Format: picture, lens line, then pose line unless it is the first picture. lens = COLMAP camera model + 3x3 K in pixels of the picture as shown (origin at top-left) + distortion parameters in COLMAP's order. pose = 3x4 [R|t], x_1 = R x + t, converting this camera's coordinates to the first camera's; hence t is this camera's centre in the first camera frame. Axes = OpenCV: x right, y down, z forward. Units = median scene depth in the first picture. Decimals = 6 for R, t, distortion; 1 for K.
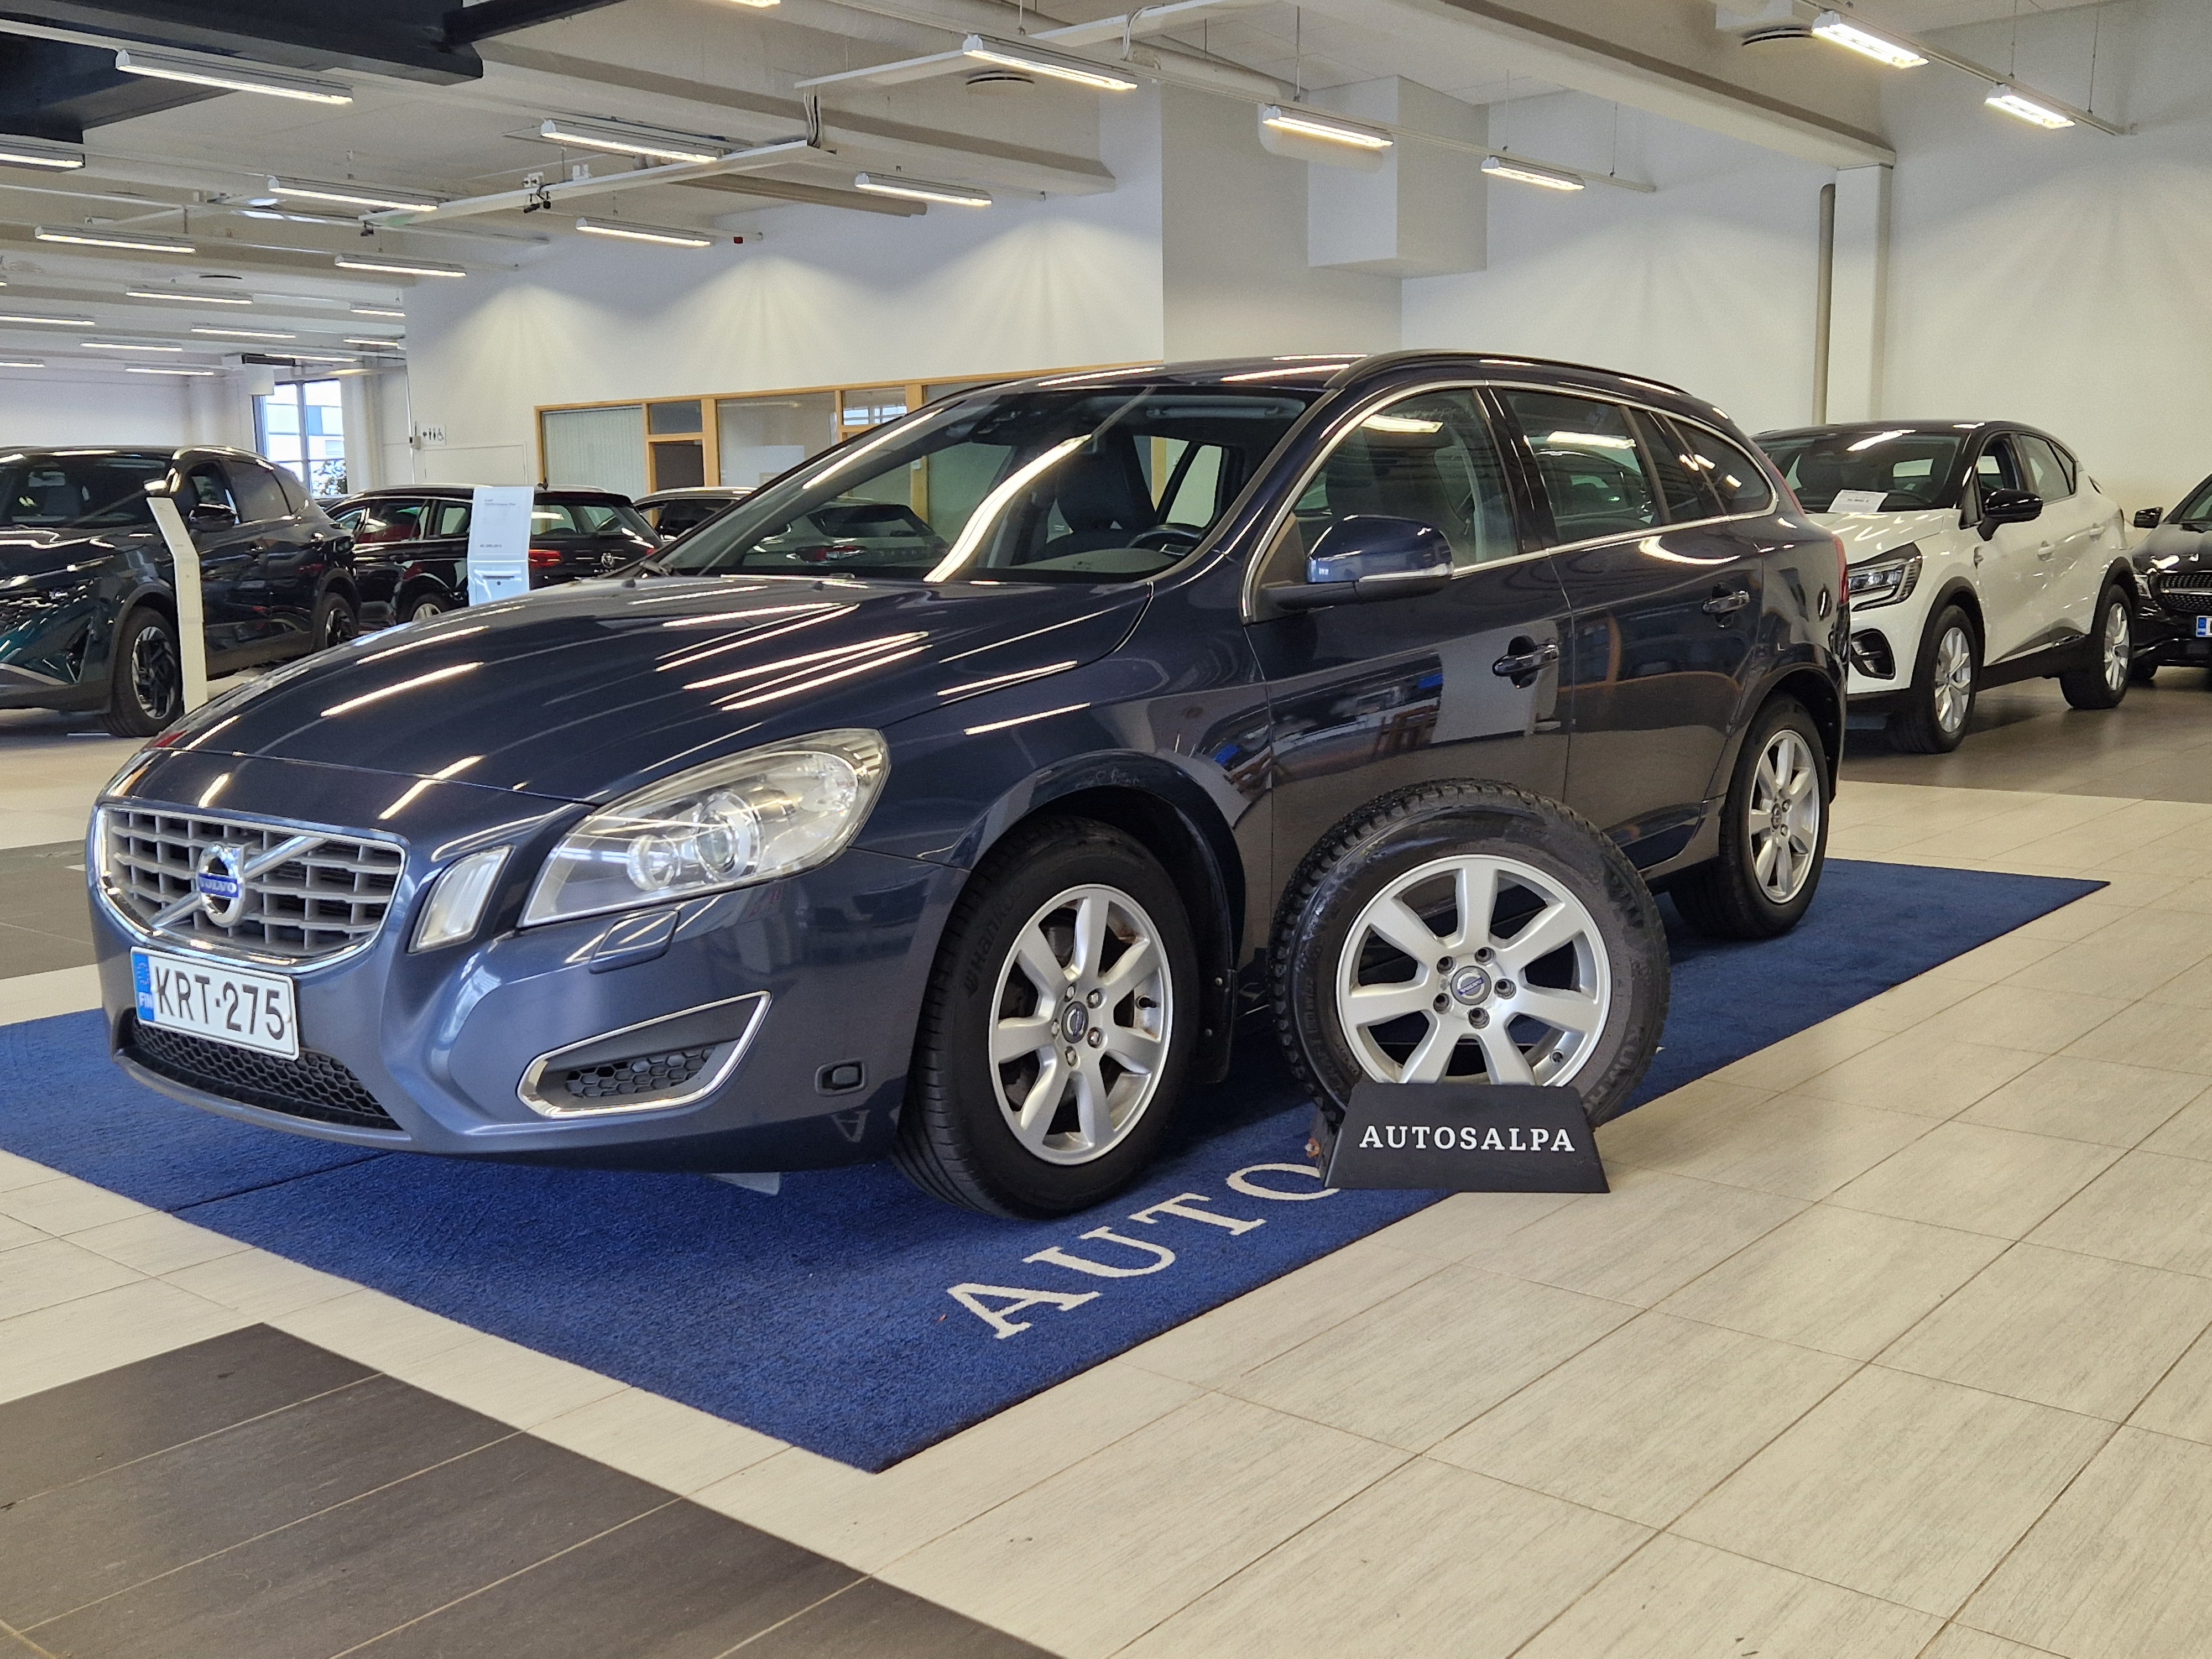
lens RADIAL K [[2106.6, 0, 1100.1], [0, 2106.6, 836.9], [0, 0, 1]] dist [0.105873, -0.128839]
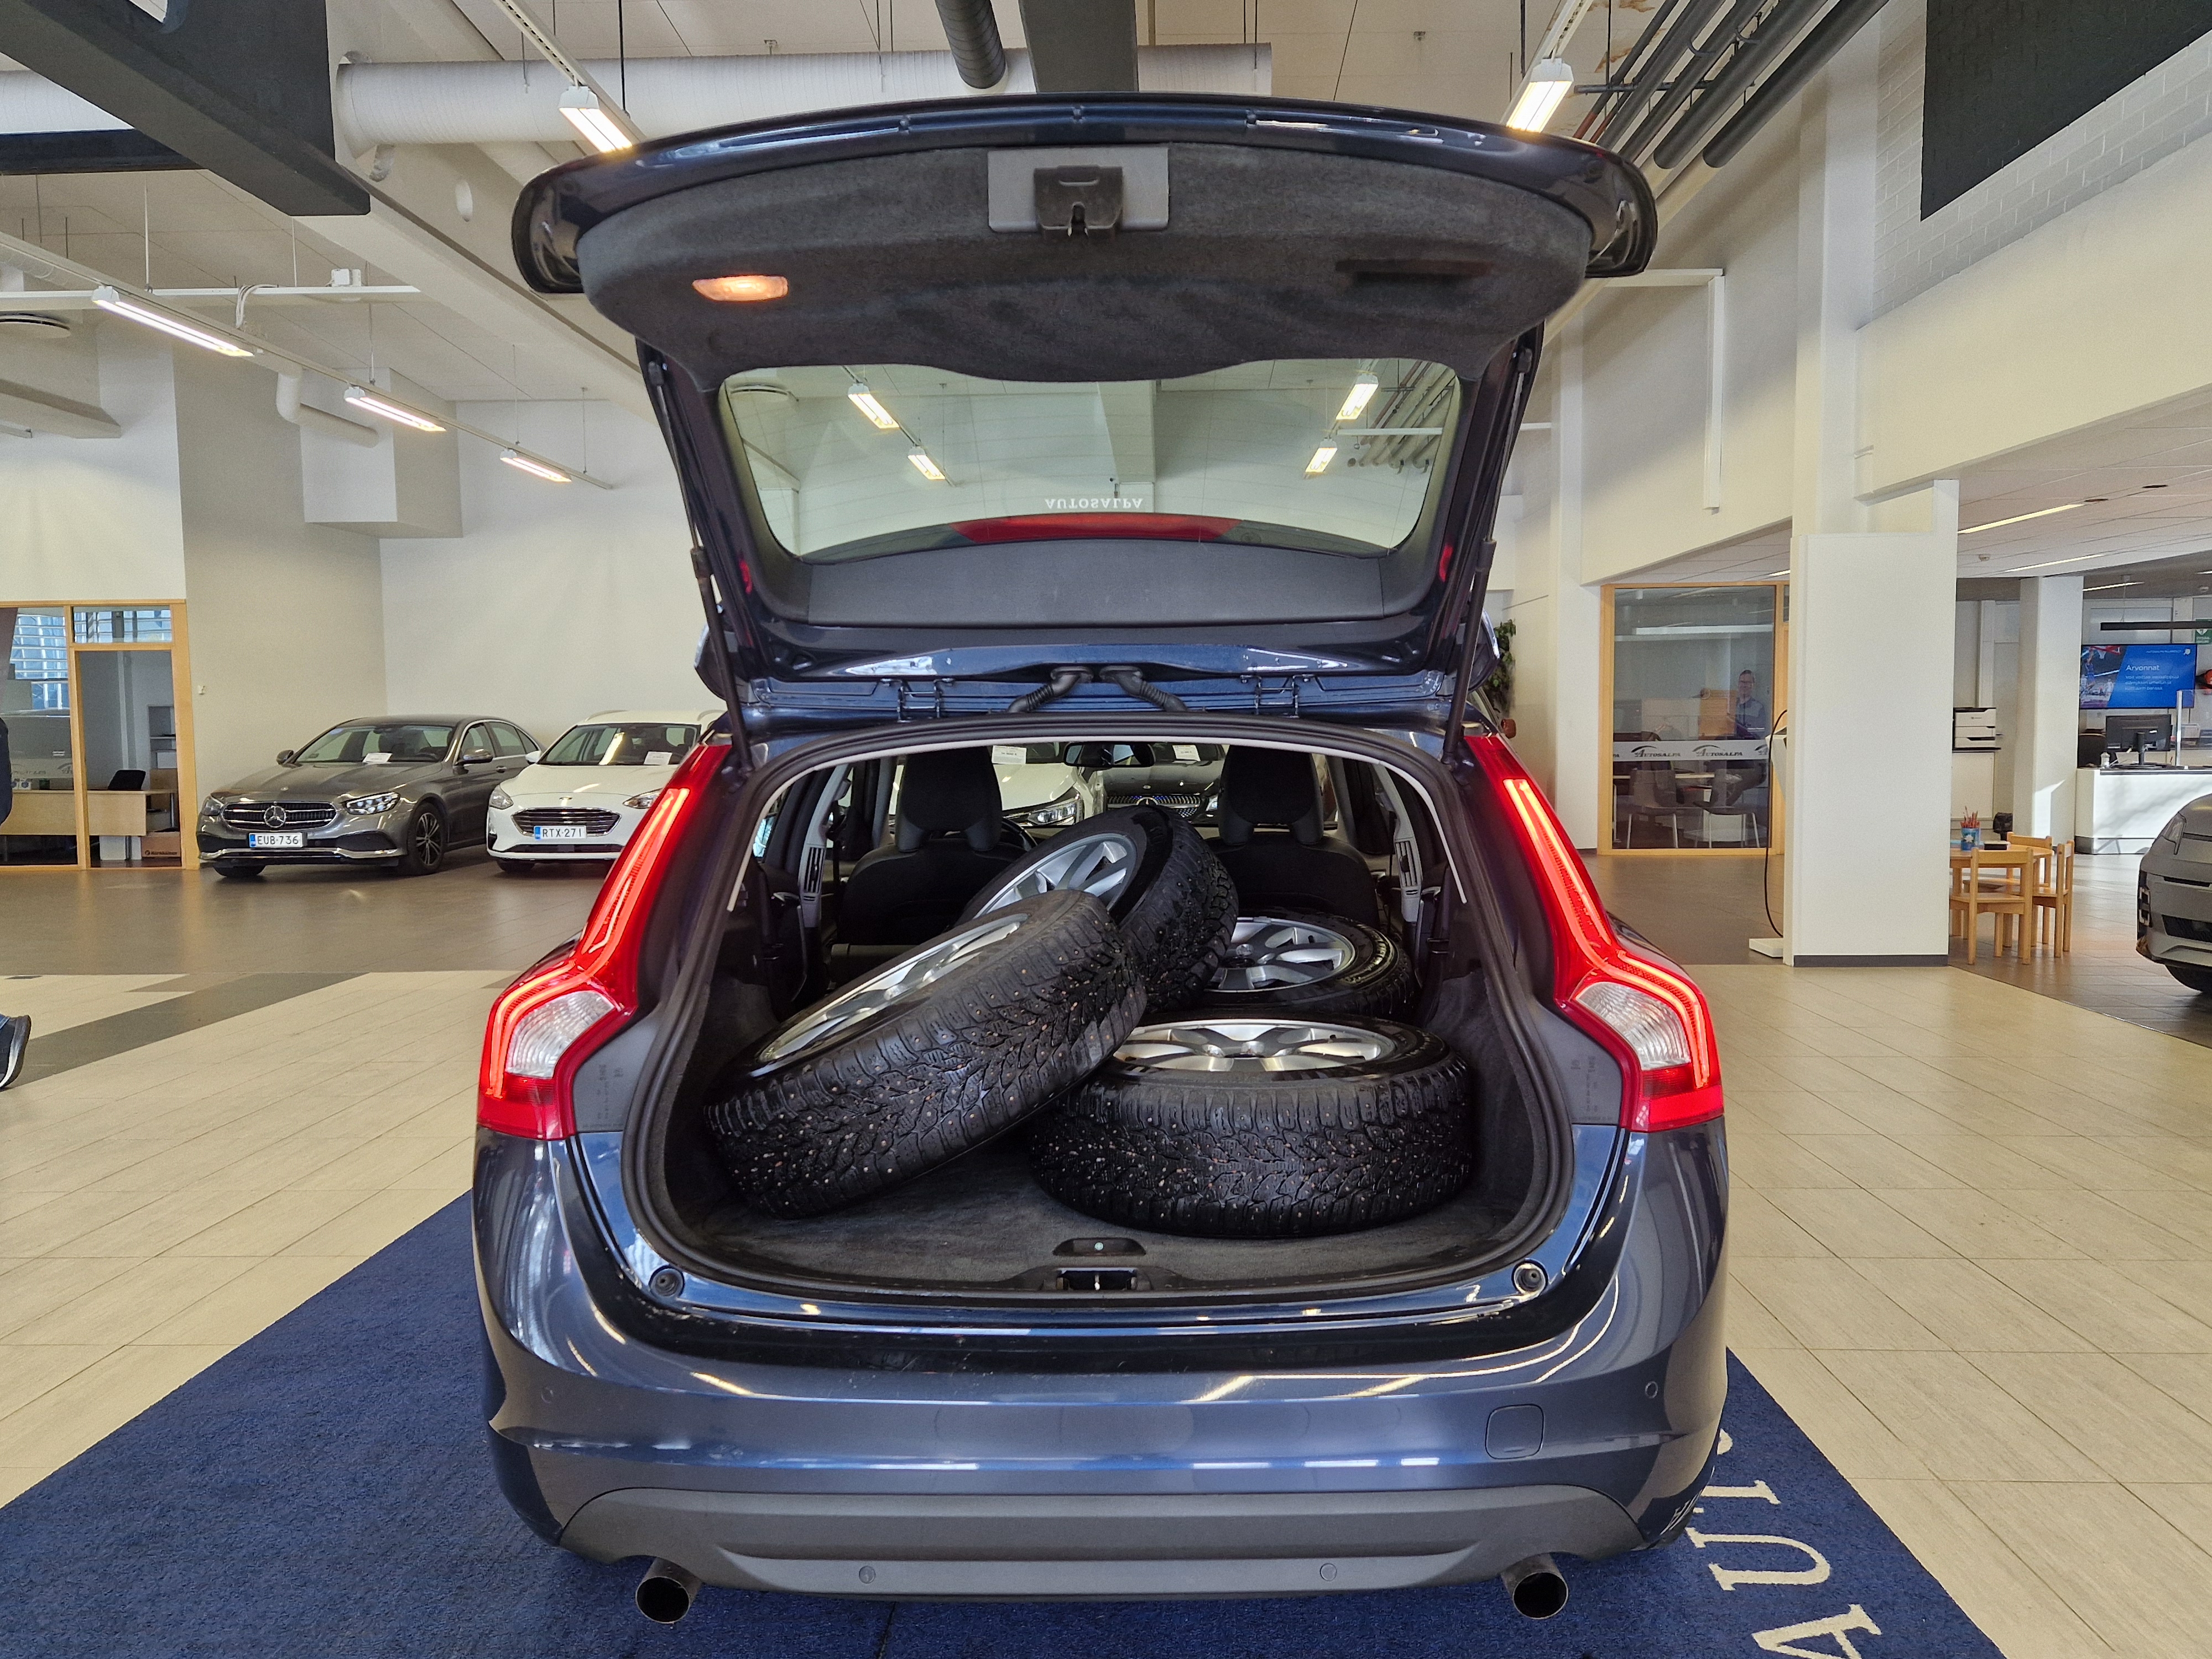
lens RADIAL K [[1677.9, 0, 1106.0], [0, 1677.9, 829.5], [0, 0, 1]] dist [0.066136, -0.004910]
pose [[0.789249, -0.043405, 0.612537, -0.631674], [0.096570, 0.993860, -0.054003, -0.127366], [-0.606432, 0.101774, 0.788595, 0.385602]]
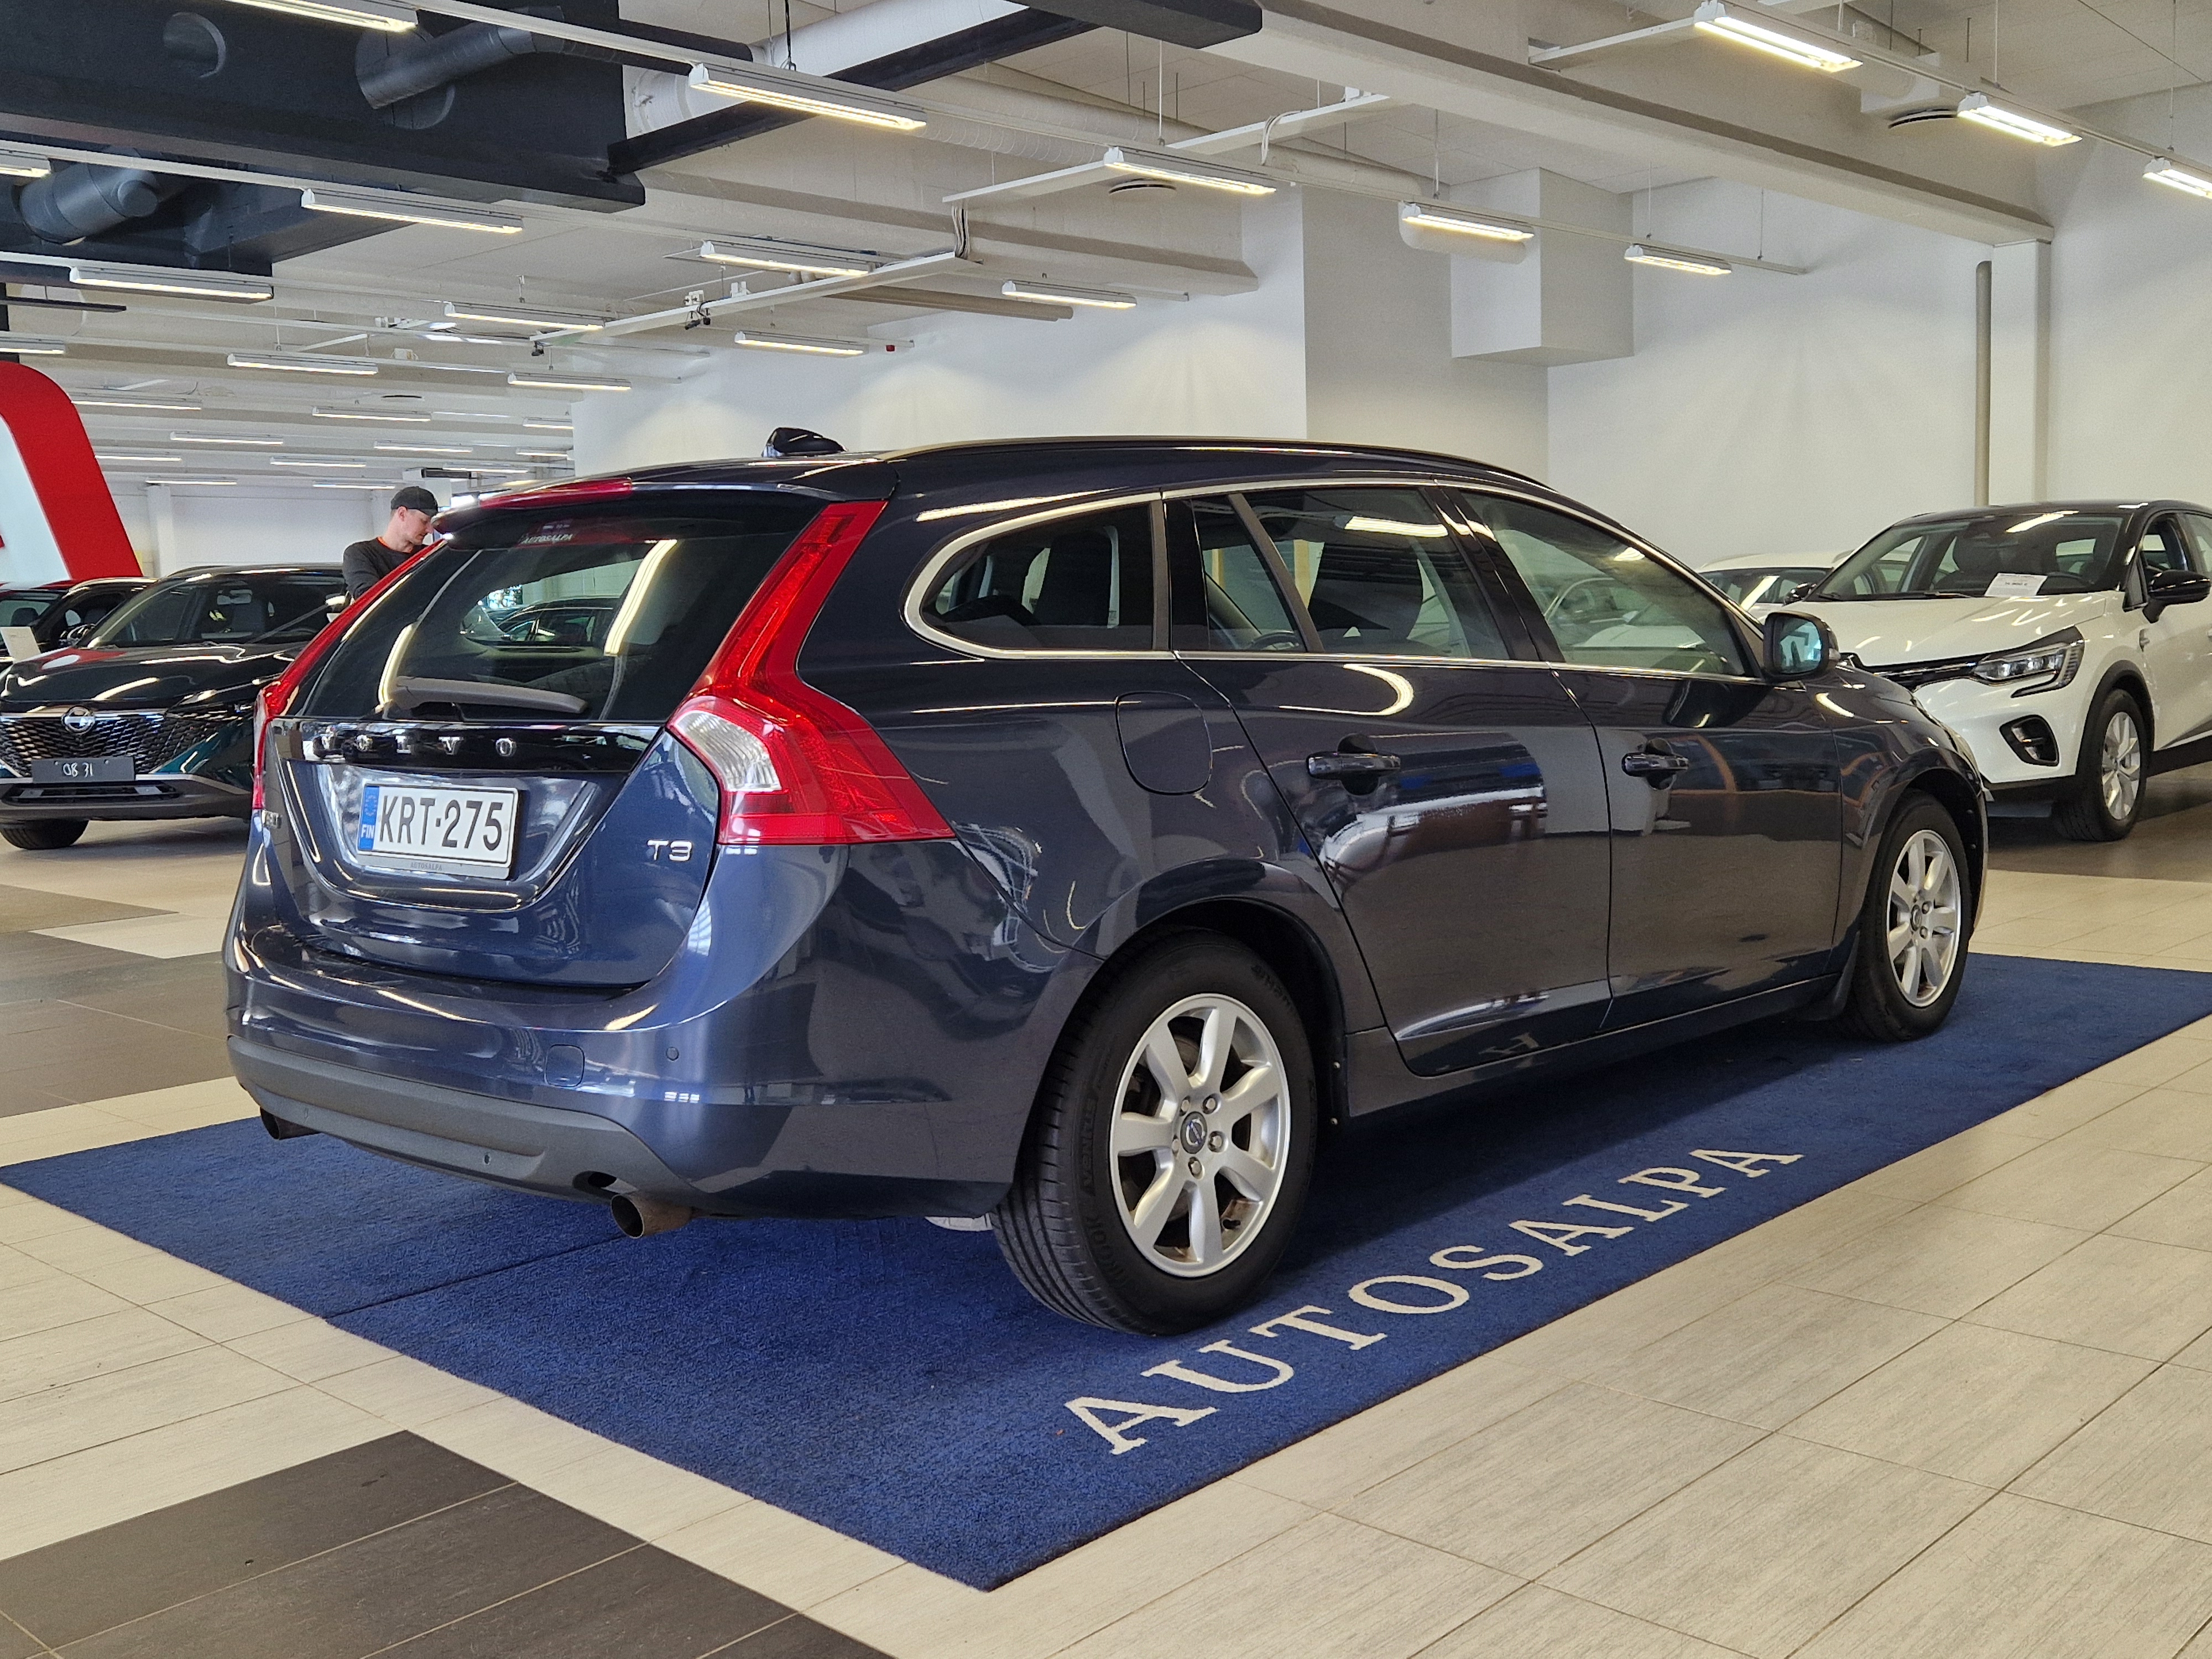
lens RADIAL K [[2112.2, 0, 1106.0], [0, 2112.2, 829.5], [0, 0, 1]] dist [0.101311, -0.119093]
pose [[0.997456, -0.011058, -0.070427, 0.016638], [0.007900, 0.998957, -0.044966, -0.010454], [0.070850, 0.044295, 0.996503, -0.015335]]
